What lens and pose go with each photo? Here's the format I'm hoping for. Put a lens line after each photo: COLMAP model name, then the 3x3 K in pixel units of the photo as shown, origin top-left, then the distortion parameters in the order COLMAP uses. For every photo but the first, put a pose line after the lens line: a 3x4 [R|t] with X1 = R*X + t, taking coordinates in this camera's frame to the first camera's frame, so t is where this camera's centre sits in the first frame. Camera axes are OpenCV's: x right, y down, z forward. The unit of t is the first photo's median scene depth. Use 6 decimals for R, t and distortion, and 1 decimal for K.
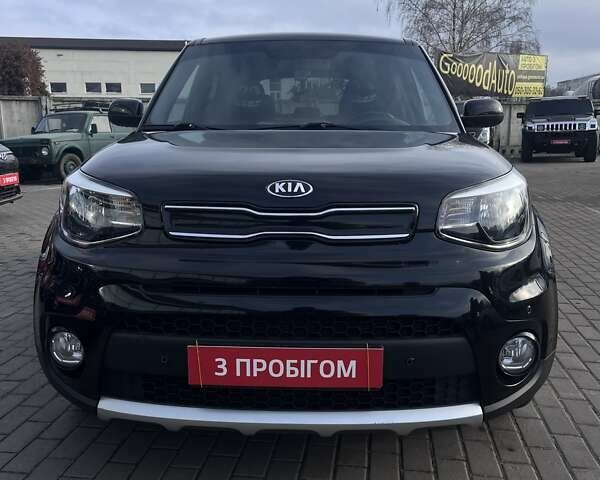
lens RADIAL K [[604.6, 0, 300.0], [0, 604.6, 240.0], [0, 0, 1]] dist [0.046648, -0.006032]
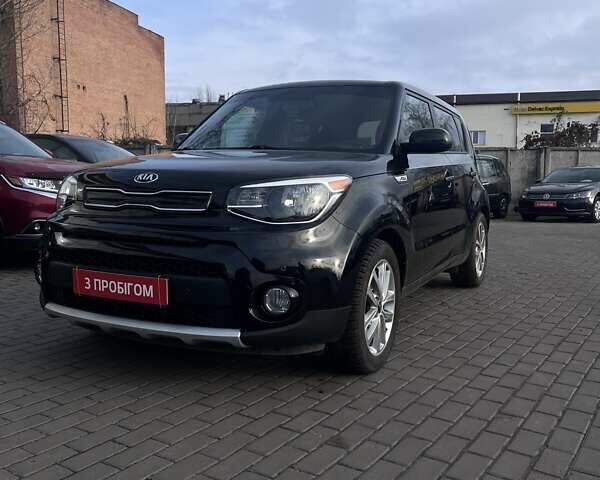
lens RADIAL K [[604.6, 0, 300.0], [0, 604.6, 240.0], [0, 0, 1]] dist [0.046648, -0.006032]
pose [[0.903411, 0.054034, -0.425357, 1.077116], [-0.089898, 0.993848, -0.064683, 0.148185], [0.419245, 0.096674, 0.902711, -0.248337]]
